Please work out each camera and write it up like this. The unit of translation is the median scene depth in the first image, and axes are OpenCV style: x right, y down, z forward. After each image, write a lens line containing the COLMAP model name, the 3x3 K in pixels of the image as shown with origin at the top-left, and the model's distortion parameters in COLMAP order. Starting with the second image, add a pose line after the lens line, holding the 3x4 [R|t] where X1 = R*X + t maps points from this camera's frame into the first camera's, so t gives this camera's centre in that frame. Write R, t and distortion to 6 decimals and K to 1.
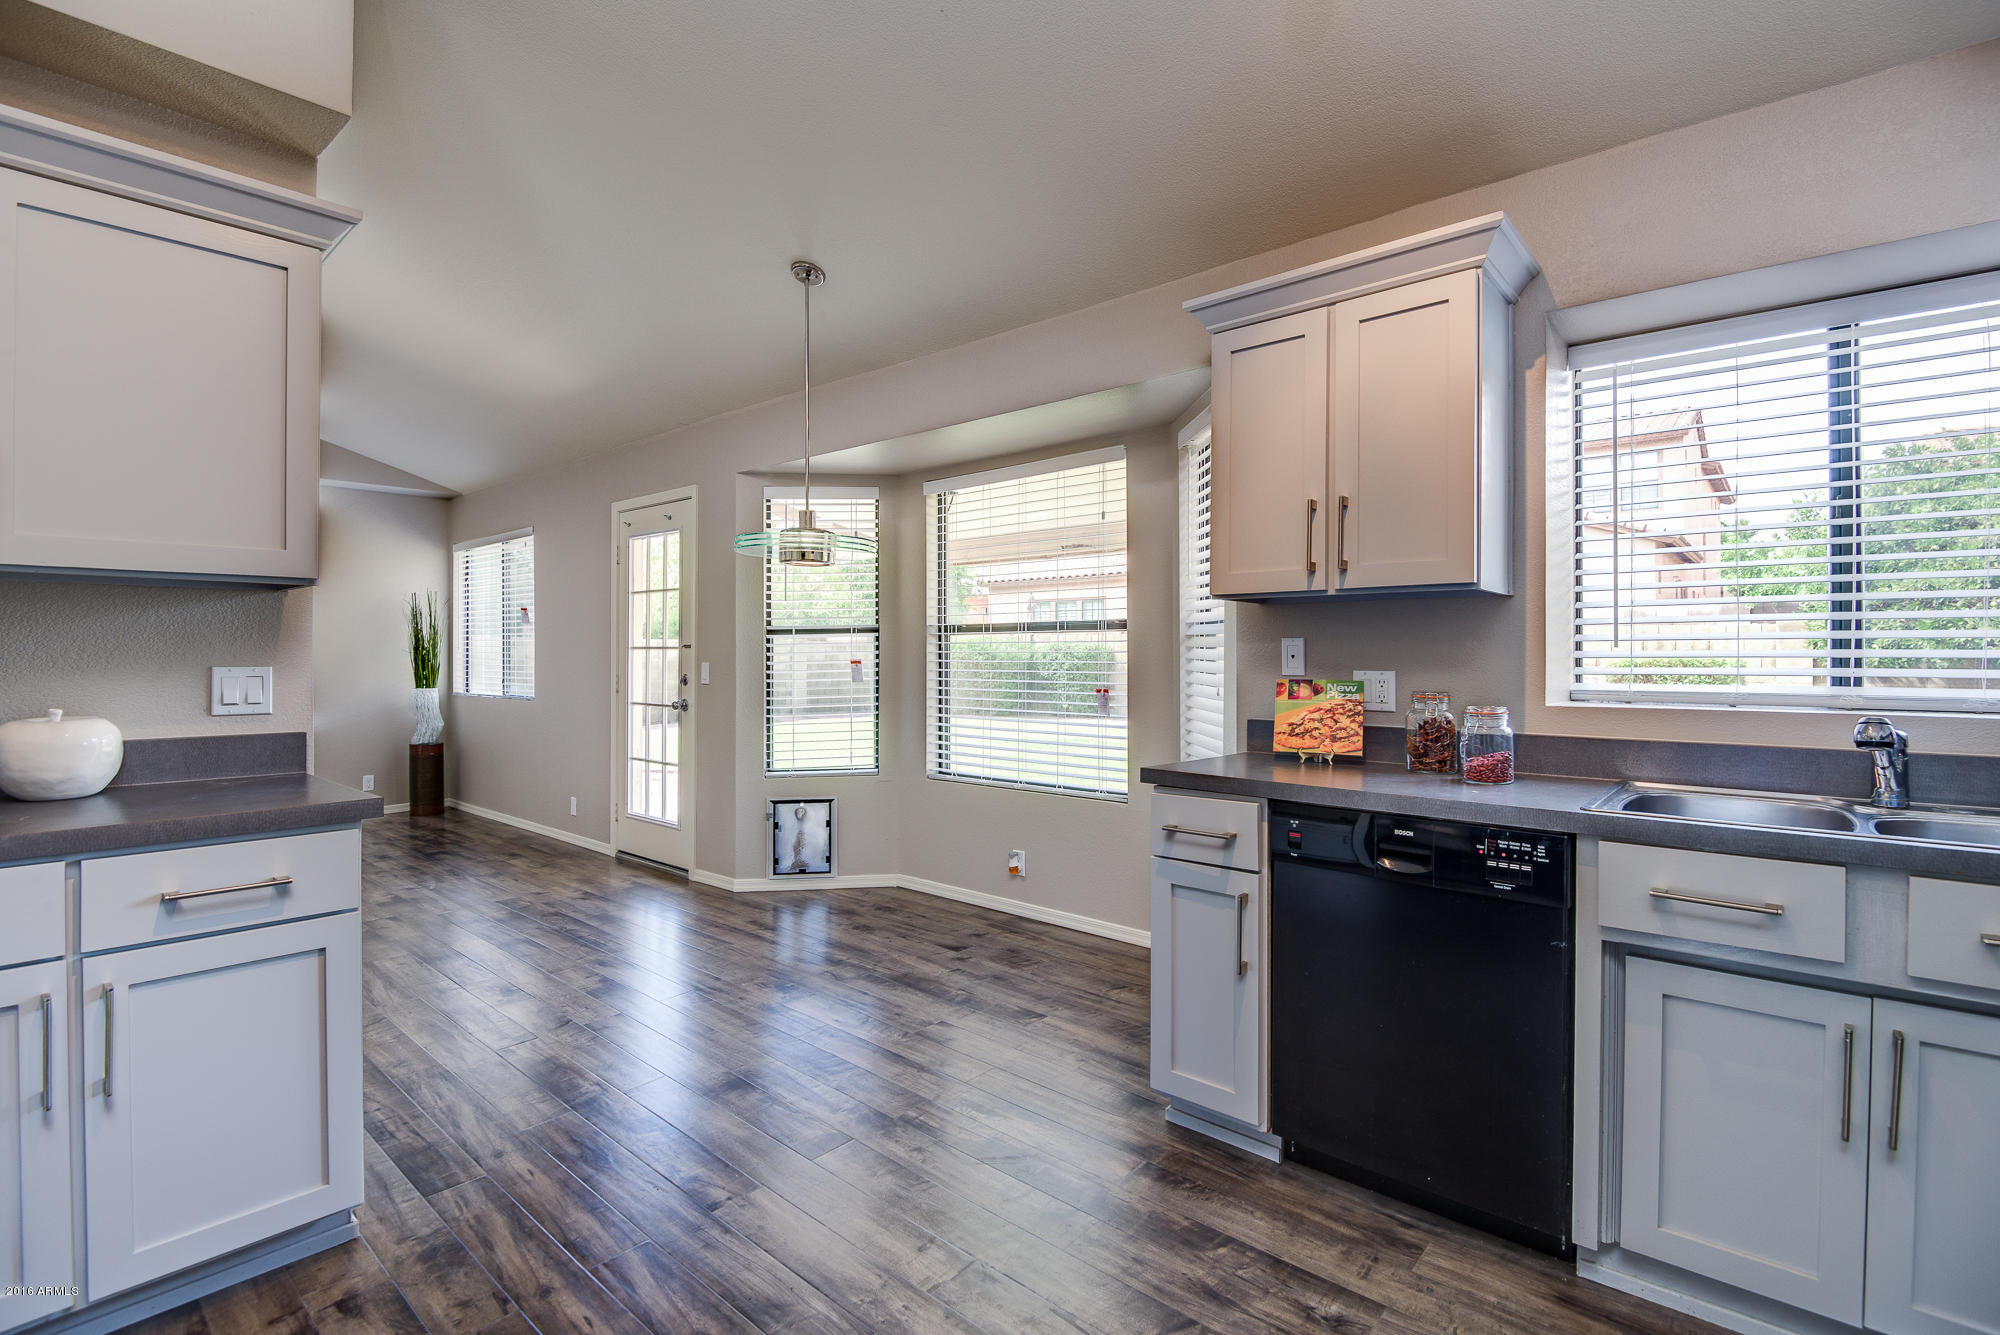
lens RADIAL K [[916.6, 0, 1003.1], [0, 916.6, 654.3], [0, 0, 1]] dist [0.015355, -0.022795]
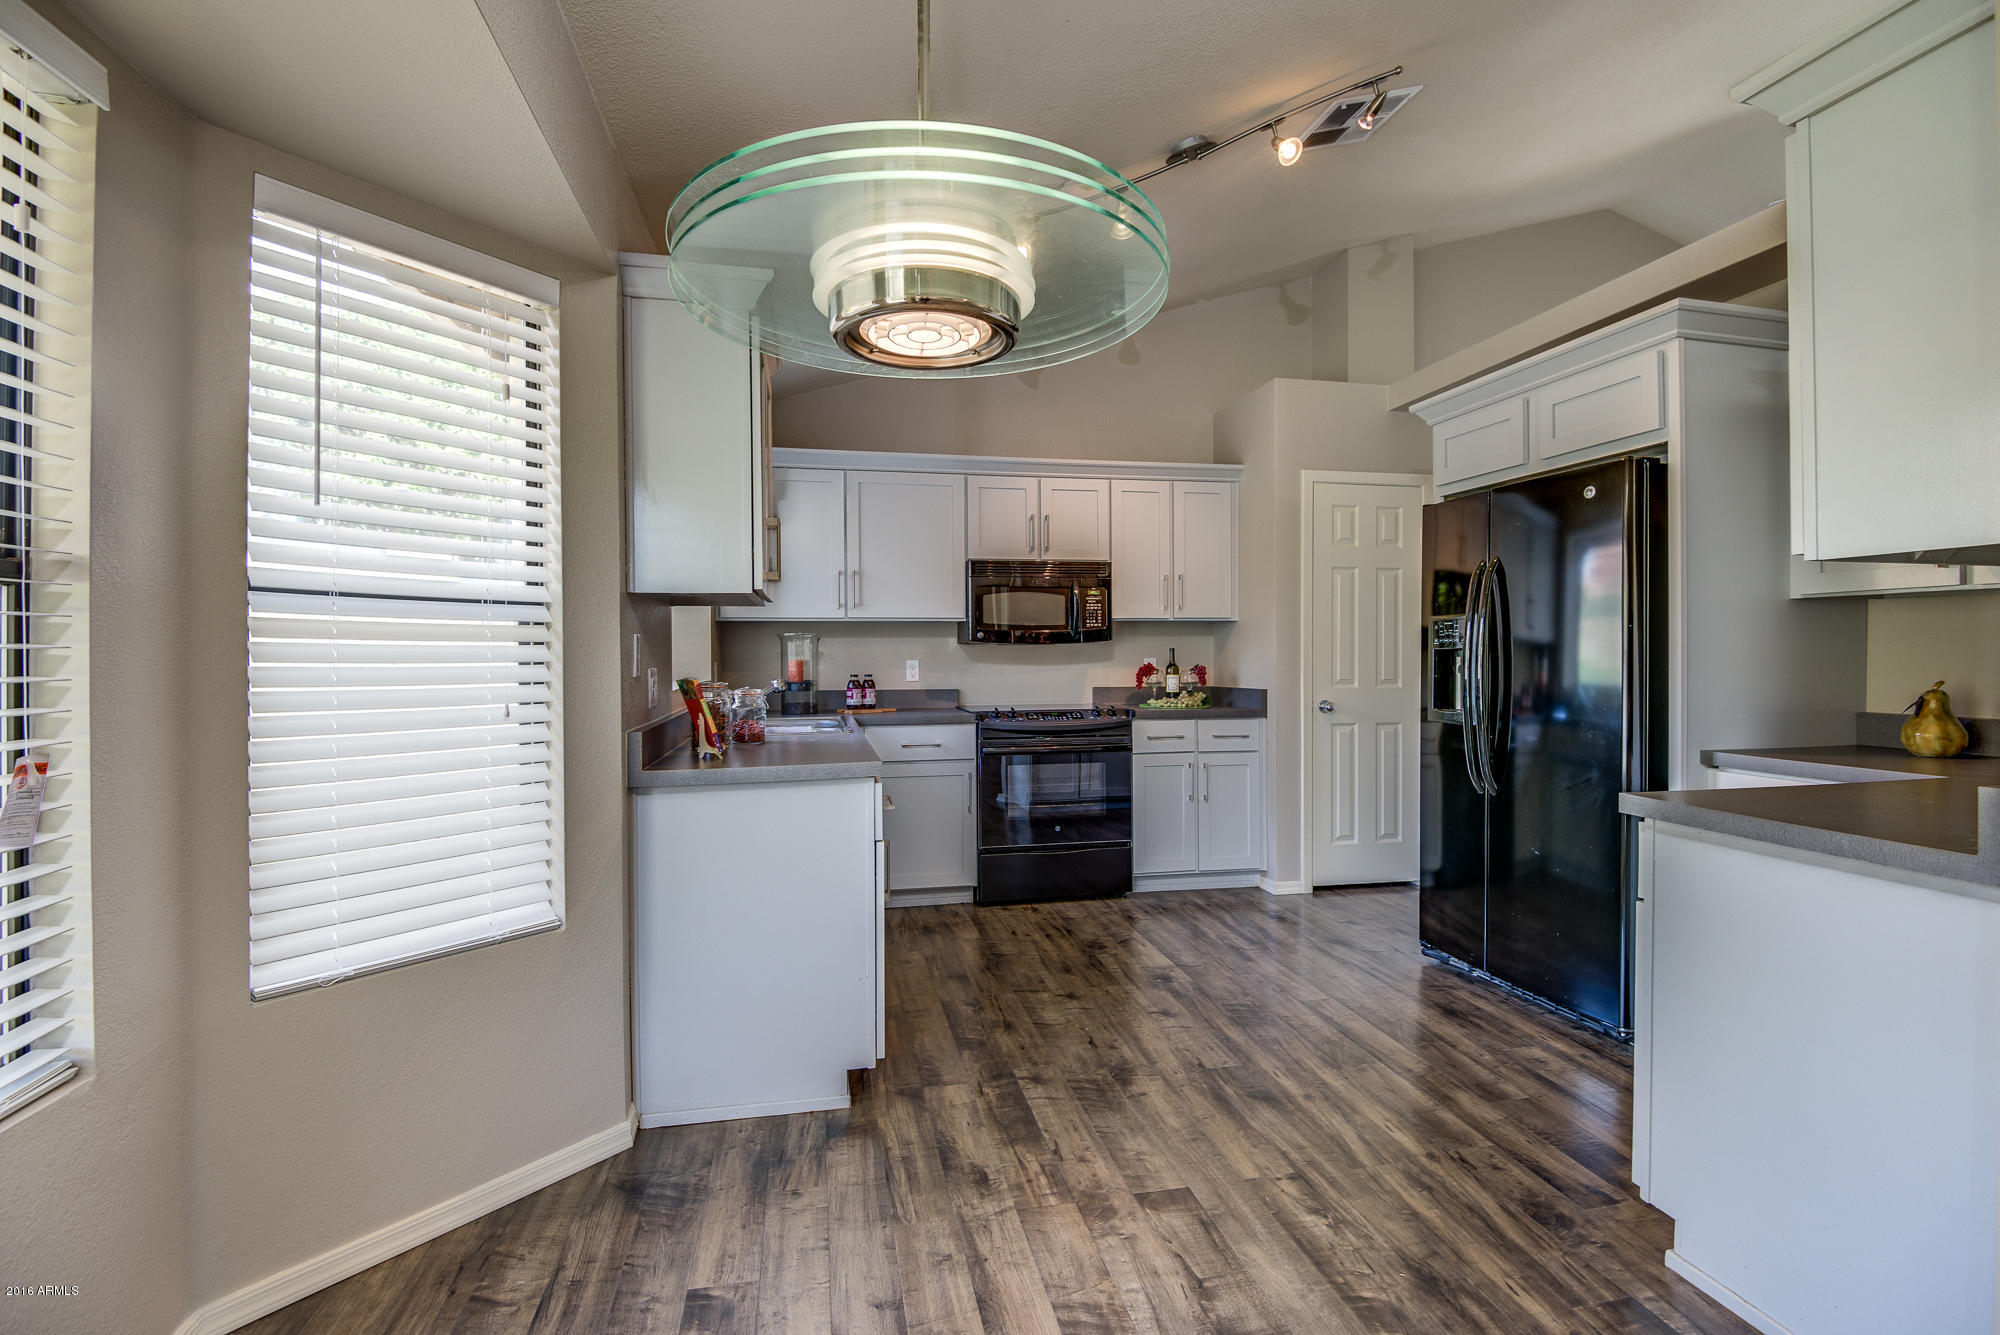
lens RADIAL K [[916.6, 0, 1003.1], [0, 916.6, 654.3], [0, 0, 1]] dist [0.015355, -0.022795]
pose [[-0.795780, -0.000817, 0.605585, -0.638373], [0.002073, 0.999990, 0.004072, -0.002265], [-0.605582, 0.004496, -0.795770, 1.892599]]
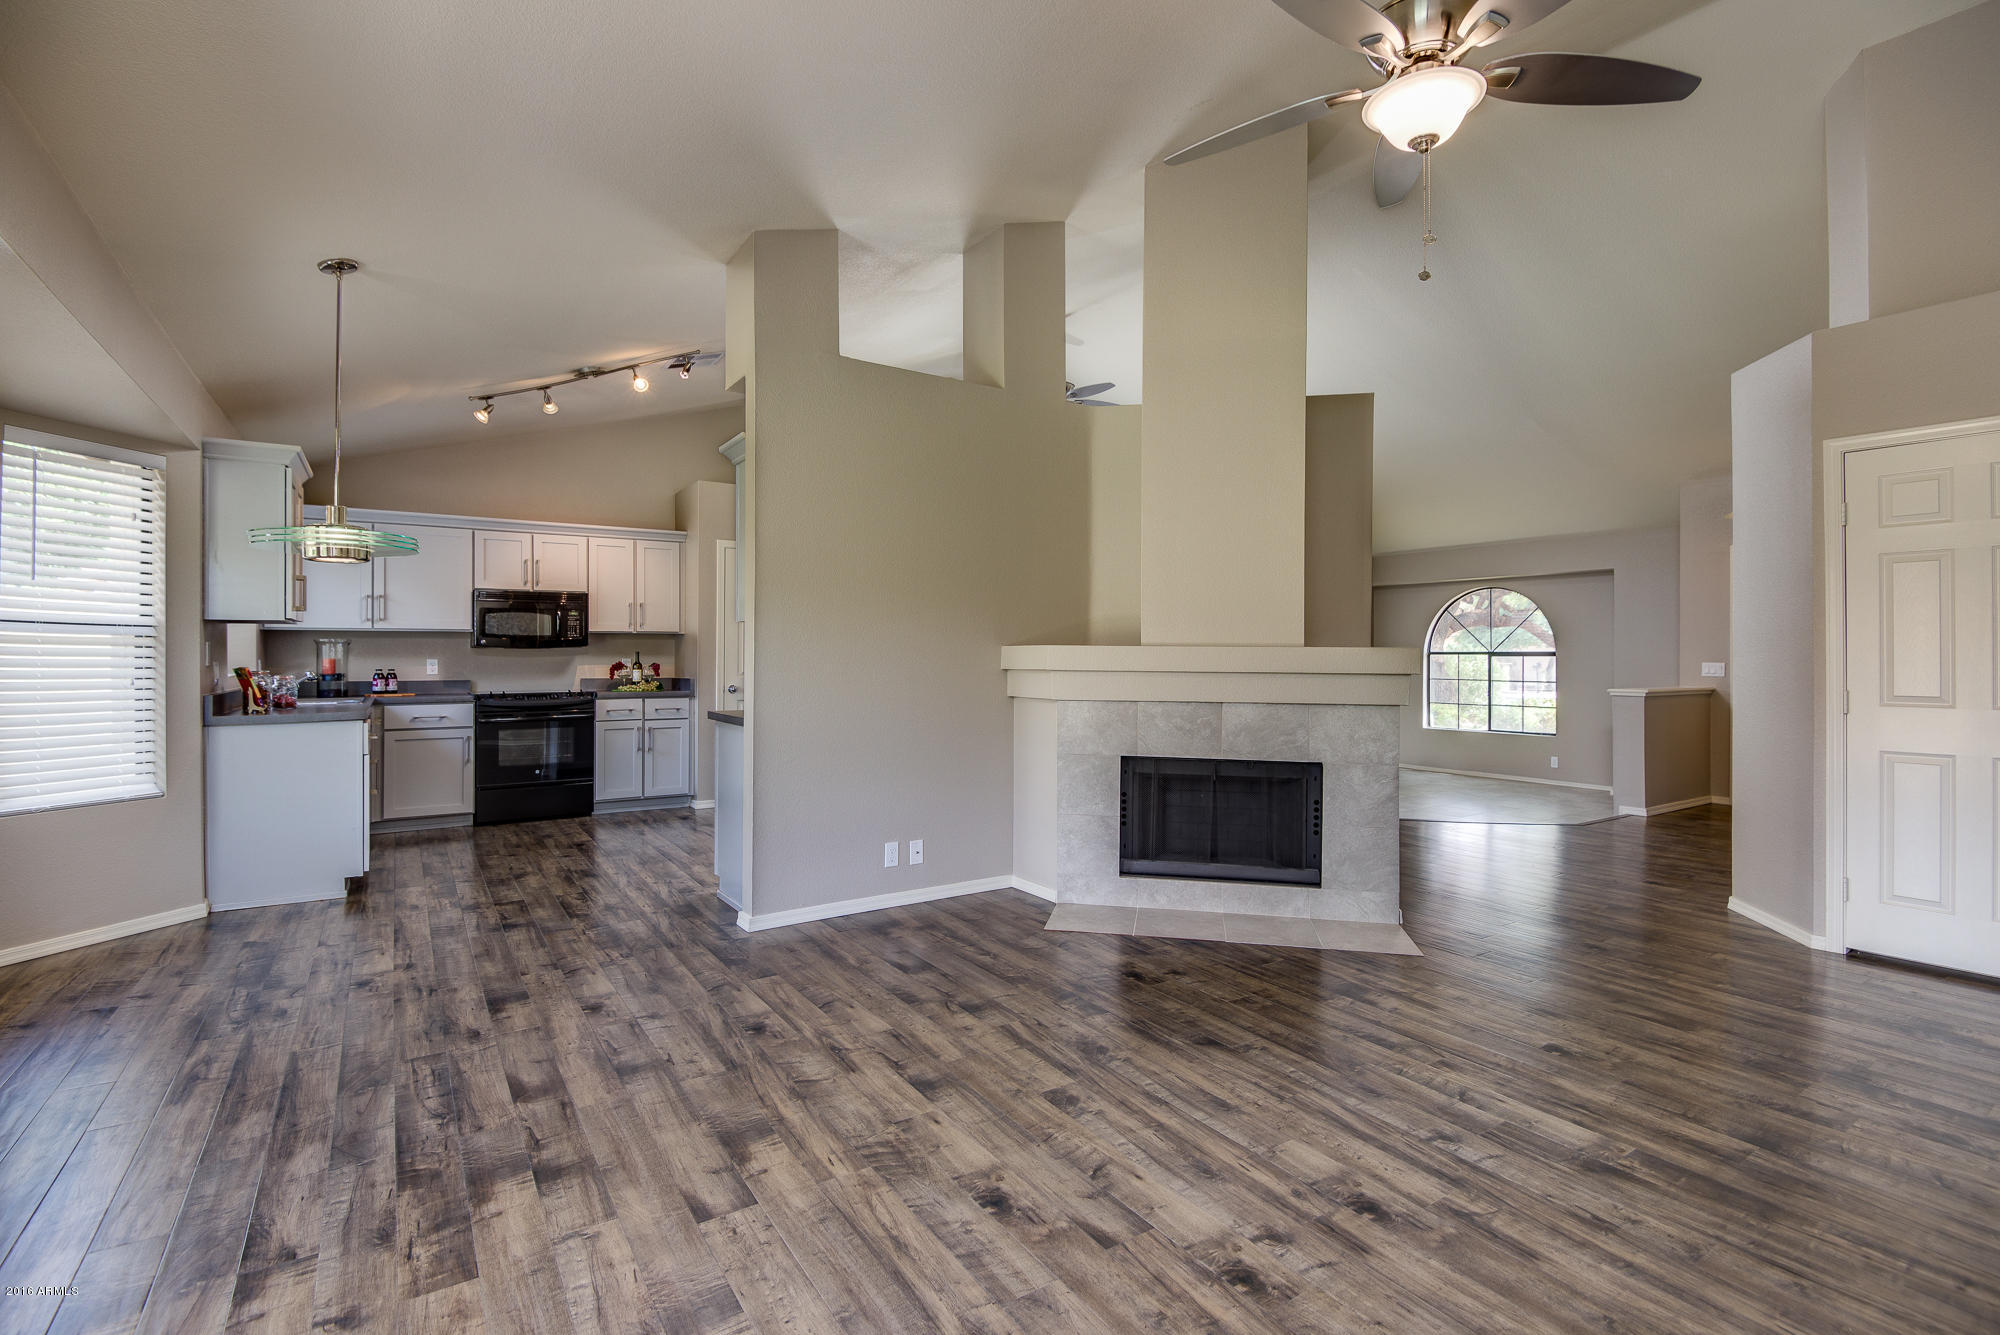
lens RADIAL K [[916.6, 0, 1003.1], [0, 916.6, 654.3], [0, 0, 1]] dist [0.015355, -0.022795]
pose [[-0.962984, -0.002916, 0.269542, -1.819228], [-0.003118, 0.999995, -0.000321, -0.001763], [-0.269540, -0.001150, -0.962989, 2.731140]]
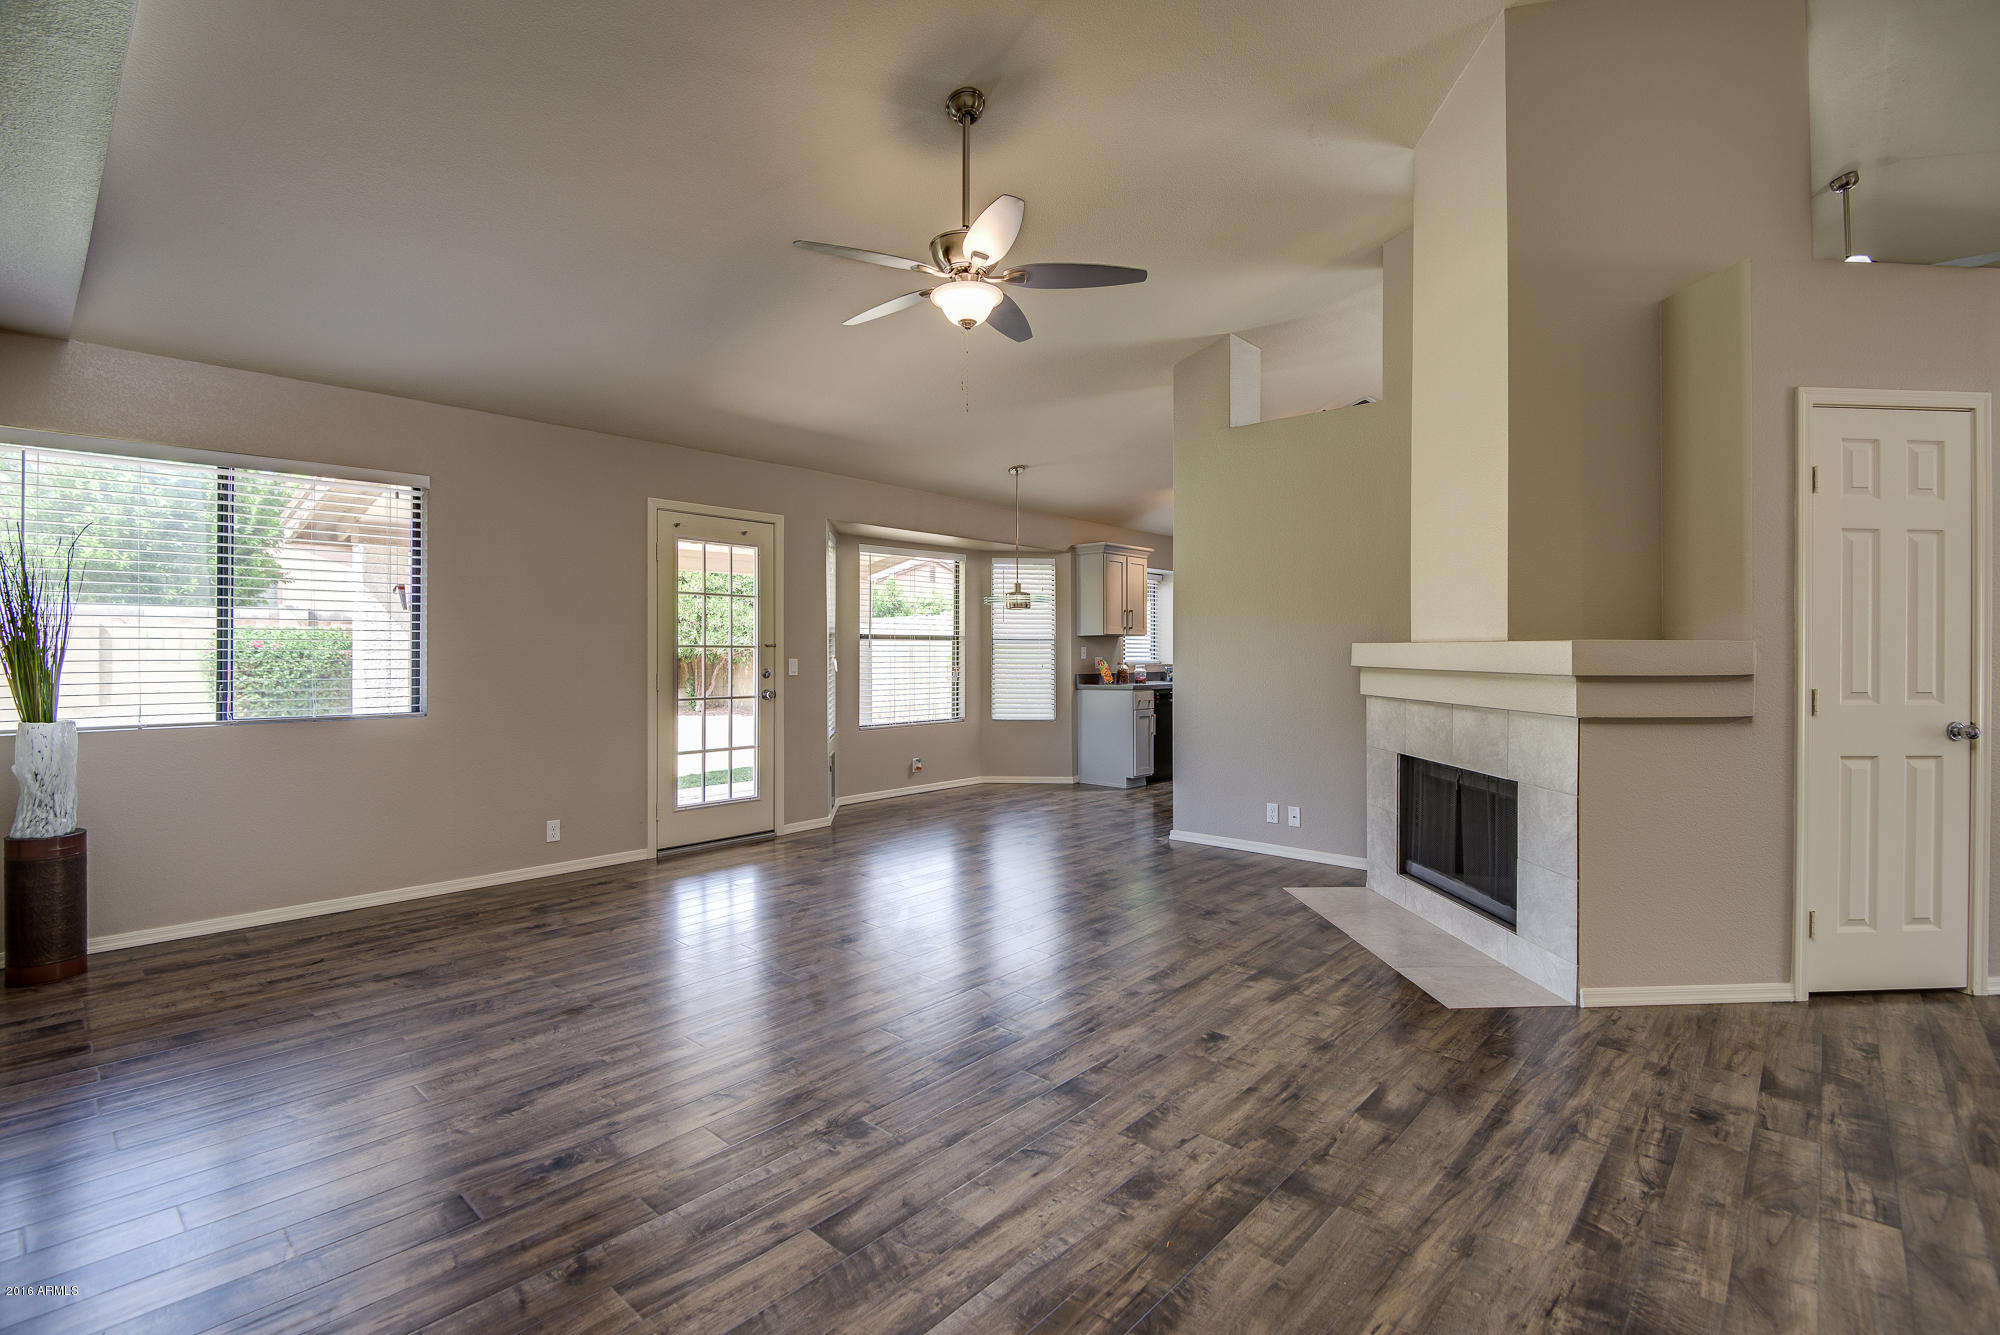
lens RADIAL K [[916.6, 0, 1003.1], [0, 916.6, 654.3], [0, 0, 1]] dist [0.015355, -0.022795]
pose [[0.023365, -0.002150, 0.999725, -3.565365], [-0.000761, 0.999997, 0.002169, -0.000394], [-0.999727, -0.000812, 0.023363, 1.536252]]
